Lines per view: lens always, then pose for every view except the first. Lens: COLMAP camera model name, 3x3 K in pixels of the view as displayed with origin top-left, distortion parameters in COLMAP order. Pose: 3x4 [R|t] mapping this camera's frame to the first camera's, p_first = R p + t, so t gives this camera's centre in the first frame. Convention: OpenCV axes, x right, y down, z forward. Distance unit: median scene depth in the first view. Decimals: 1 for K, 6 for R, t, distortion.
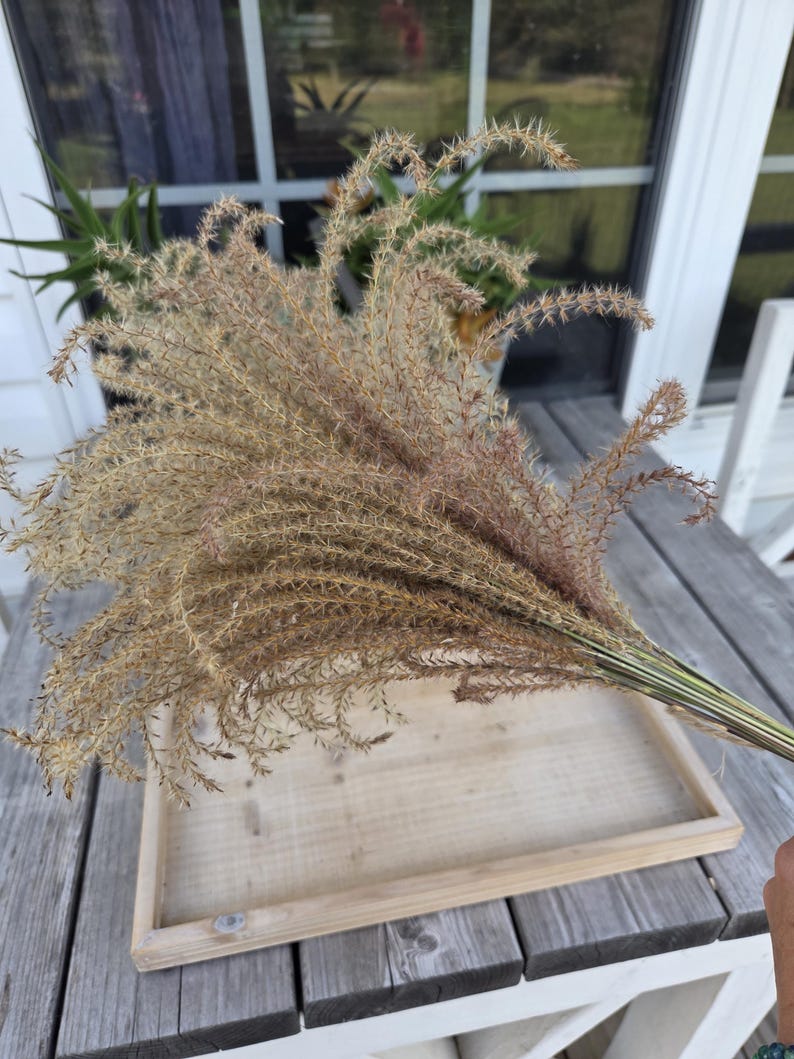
lens RADIAL K [[744.7, 0, 414.1], [0, 744.7, 526.5], [0, 0, 1]] dist [0.041748, -0.051326]
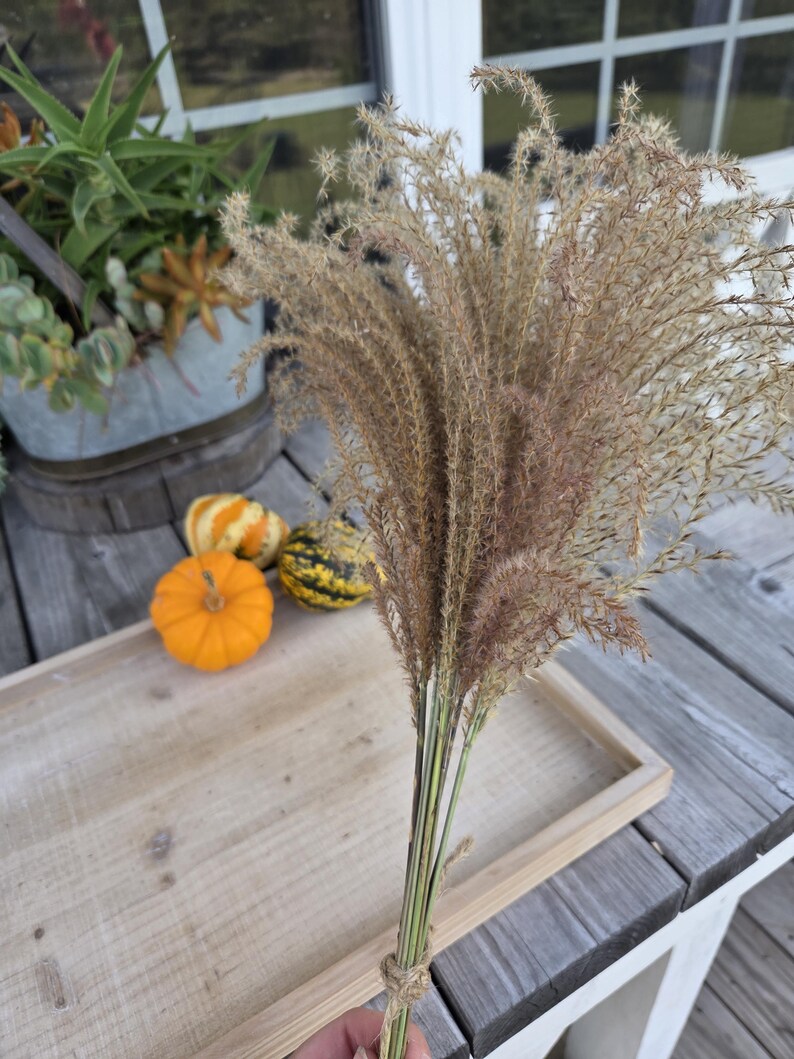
lens RADIAL K [[744.7, 0, 405.8], [0, 744.7, 527.8], [0, 0, 1]] dist [0.041748, -0.051326]
pose [[0.943551, -0.251854, 0.215128, 0.052169], [0.250259, 0.967543, 0.035087, 0.042135], [-0.216982, 0.020731, 0.975955, 0.256454]]
